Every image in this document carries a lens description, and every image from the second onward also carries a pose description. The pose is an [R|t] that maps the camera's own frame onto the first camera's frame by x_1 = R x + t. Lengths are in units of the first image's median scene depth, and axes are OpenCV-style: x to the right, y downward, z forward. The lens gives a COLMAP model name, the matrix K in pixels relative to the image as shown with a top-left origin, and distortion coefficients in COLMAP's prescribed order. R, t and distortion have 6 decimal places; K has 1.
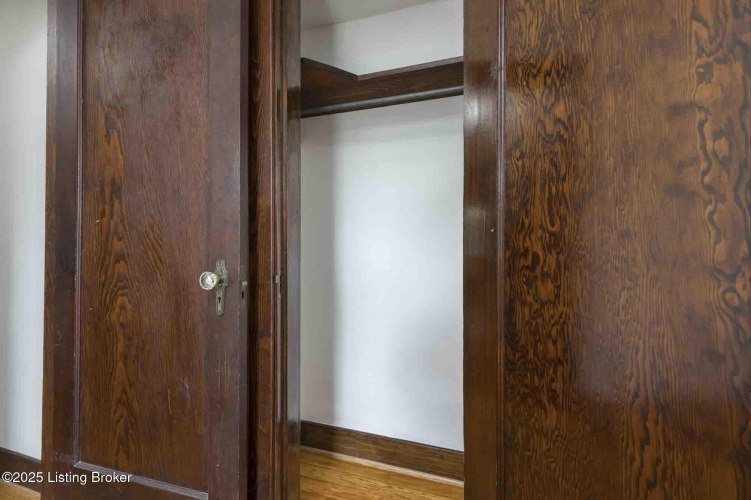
lens RADIAL K [[344.1, 0, 372.7], [0, 344.1, 249.6], [0, 0, 1]] dist [0.005248, 0.000429]
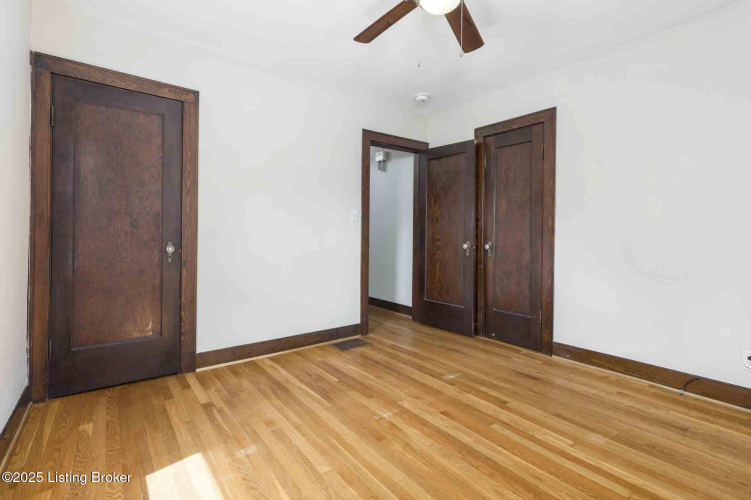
lens RADIAL K [[344.1, 0, 372.7], [0, 344.1, 249.6], [0, 0, 1]] dist [0.005248, 0.000429]
pose [[0.826242, 0.020322, -0.562949, 0.683724], [0.004950, 0.999049, 0.043331, -0.035208], [0.563294, -0.038589, 0.825355, -2.277023]]
